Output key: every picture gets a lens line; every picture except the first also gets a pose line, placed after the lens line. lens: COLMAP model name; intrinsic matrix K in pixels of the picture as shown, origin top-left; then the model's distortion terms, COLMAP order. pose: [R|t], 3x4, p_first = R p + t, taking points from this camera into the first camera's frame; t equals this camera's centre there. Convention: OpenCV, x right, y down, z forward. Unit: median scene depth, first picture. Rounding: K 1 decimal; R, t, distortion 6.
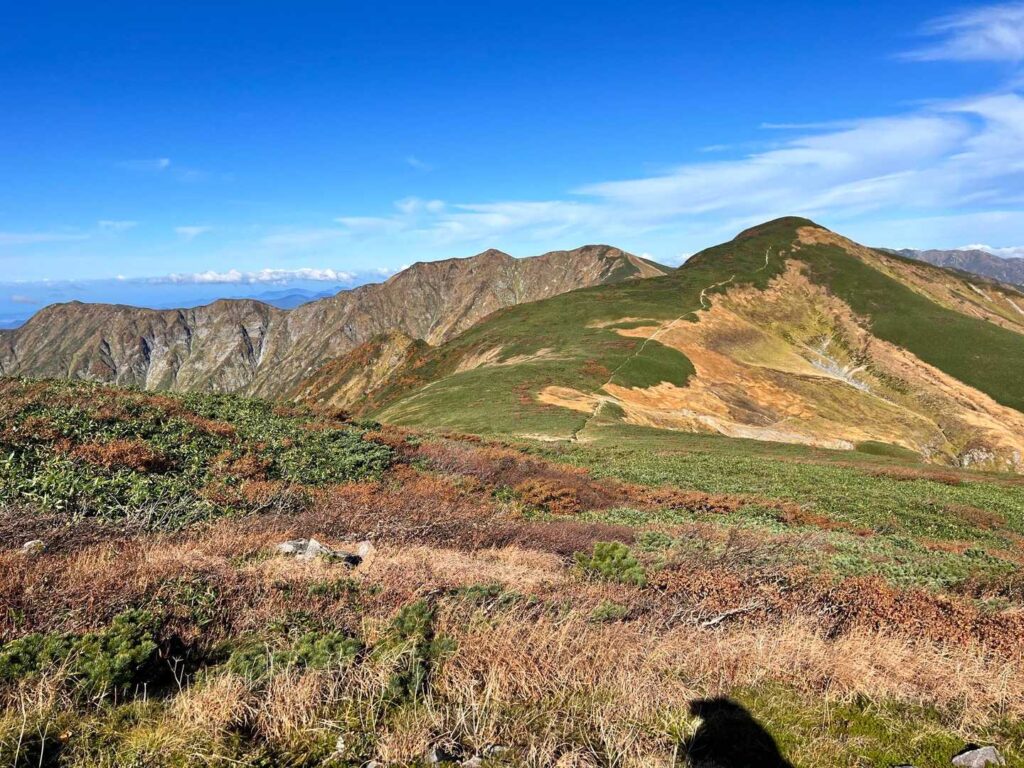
lens RADIAL K [[764.9, 0, 516.4], [0, 764.9, 390.1], [0, 0, 1]] dist [0.018802, -0.013239]
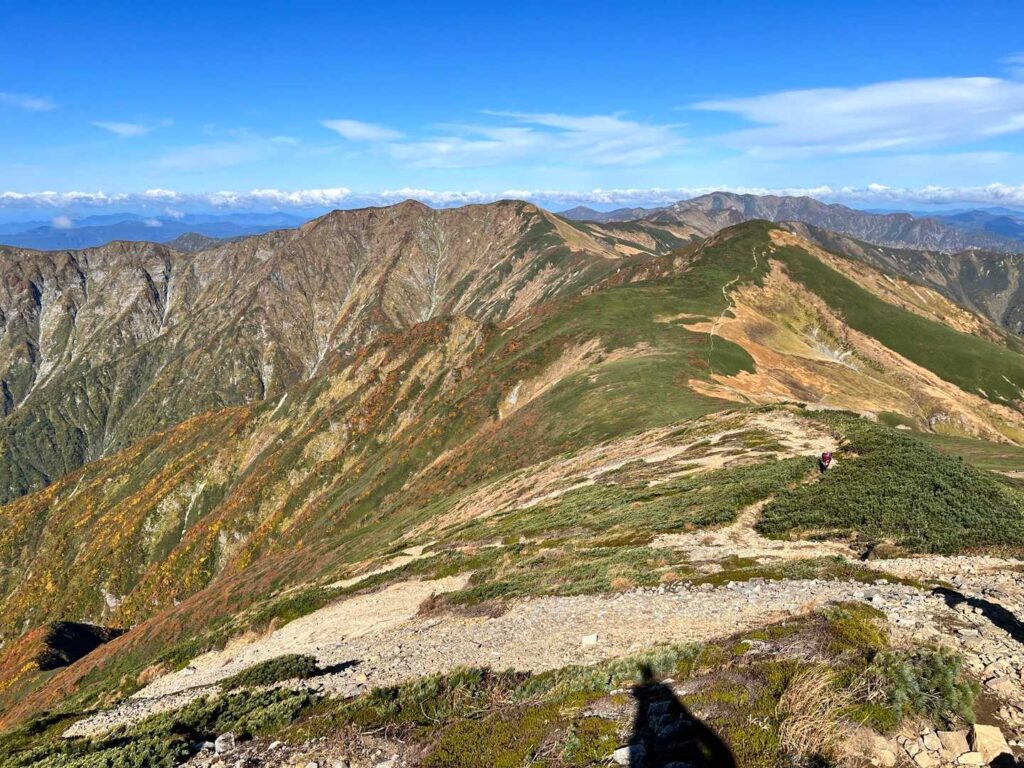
lens RADIAL K [[764.9, 0, 514.3], [0, 764.9, 385.4], [0, 0, 1]] dist [0.018802, -0.013239]
pose [[0.981037, -0.019291, 0.192861, -0.109564], [0.003009, 0.996431, 0.084361, -0.023001], [-0.193800, -0.082181, 0.977593, -0.068826]]
